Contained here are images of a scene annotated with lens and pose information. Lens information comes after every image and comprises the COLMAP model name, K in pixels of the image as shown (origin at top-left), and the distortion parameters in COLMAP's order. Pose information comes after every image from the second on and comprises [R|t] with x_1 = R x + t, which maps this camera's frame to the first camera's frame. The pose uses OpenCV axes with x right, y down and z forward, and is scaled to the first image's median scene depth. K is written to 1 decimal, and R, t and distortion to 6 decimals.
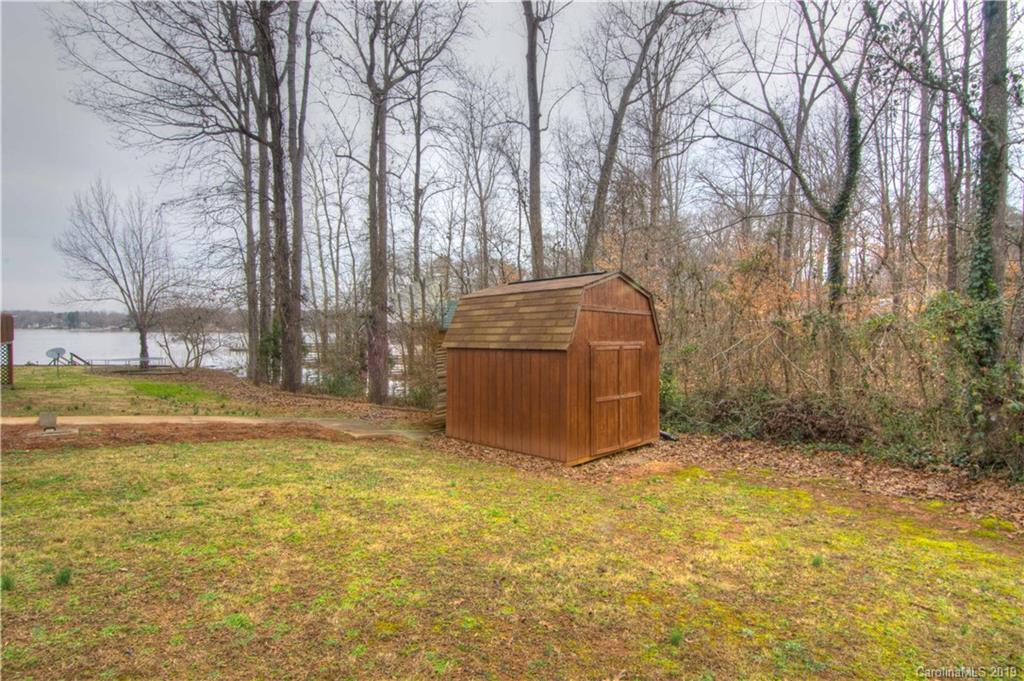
lens RADIAL K [[517.2, 0, 512.0], [0, 517.2, 340.5], [0, 0, 1]] dist [0.000036, 0.000018]
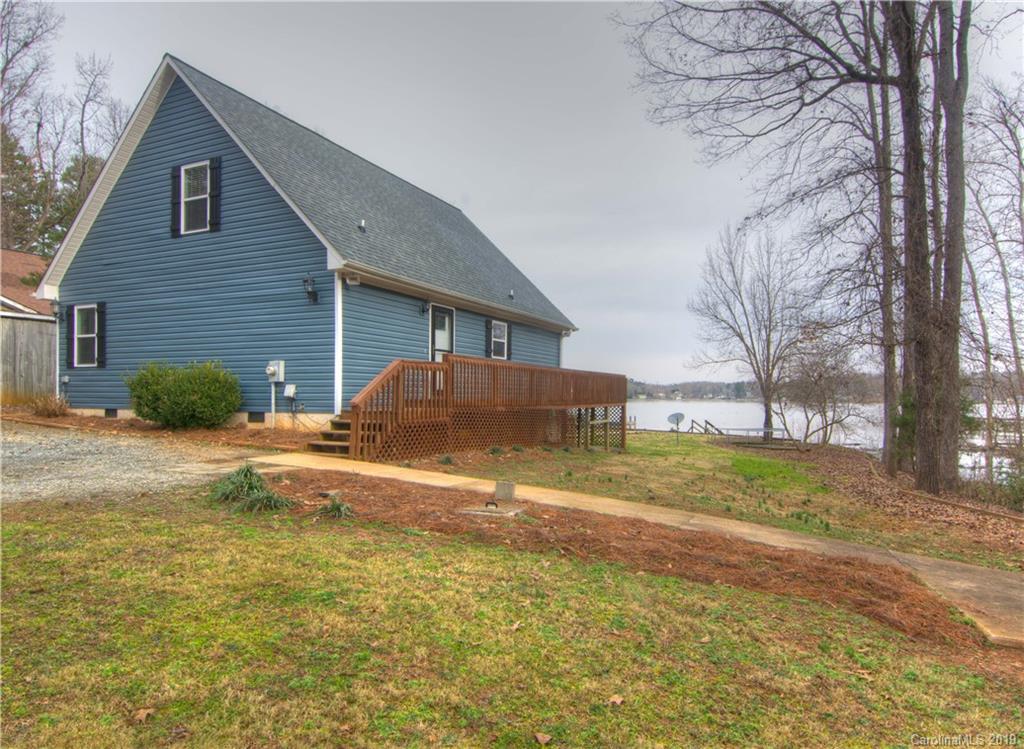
lens RADIAL K [[642.9, 0, 511.8], [0, 642.9, 403.4], [0, 0, 1]] dist [-0.003453, -0.005457]
pose [[0.497280, 0.006433, -0.867566, -0.020120], [-0.021283, 0.999762, -0.004785, 0.007021], [0.867329, 0.020844, 0.497299, 0.129611]]
